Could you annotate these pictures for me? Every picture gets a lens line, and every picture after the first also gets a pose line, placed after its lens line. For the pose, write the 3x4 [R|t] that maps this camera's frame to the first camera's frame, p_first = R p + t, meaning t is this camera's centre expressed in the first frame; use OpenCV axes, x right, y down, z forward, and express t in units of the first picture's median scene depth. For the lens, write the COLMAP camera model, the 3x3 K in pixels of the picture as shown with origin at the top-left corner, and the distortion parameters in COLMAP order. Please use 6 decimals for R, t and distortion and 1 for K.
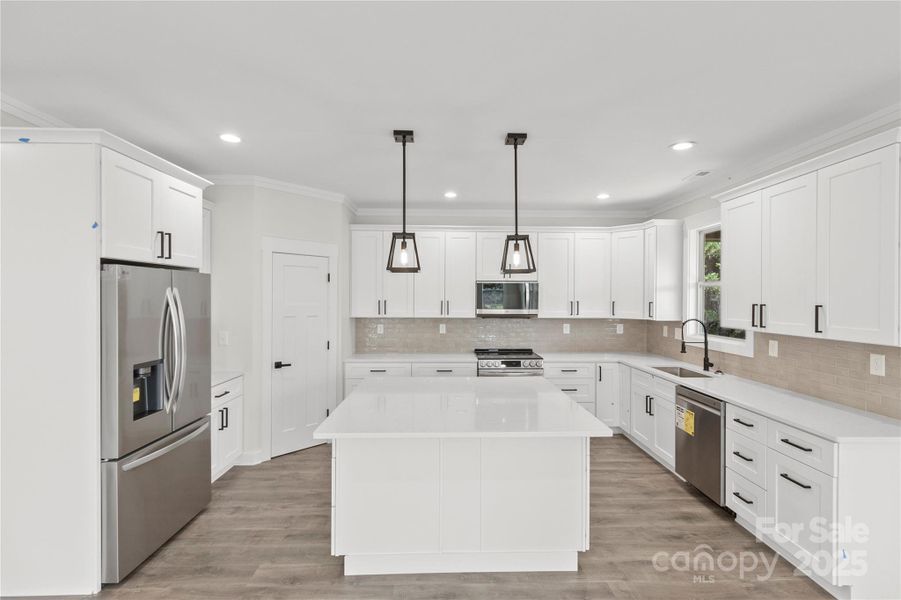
lens RADIAL K [[418.1, 0, 456.5], [0, 418.1, 299.3], [0, 0, 1]] dist [0.005892, -0.000482]
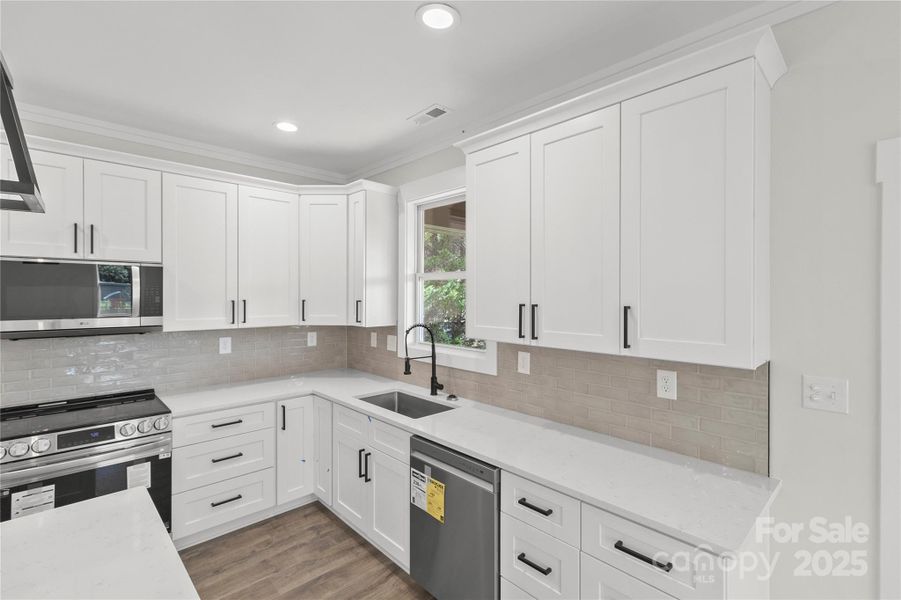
lens RADIAL K [[418.1, 0, 458.9], [0, 418.1, 295.9], [0, 0, 1]] dist [0.005892, -0.000482]
pose [[0.741687, -0.005200, 0.670726, 0.143350], [0.003259, 0.999986, 0.004150, -0.003534], [-0.670738, -0.000892, 0.741694, 0.433053]]
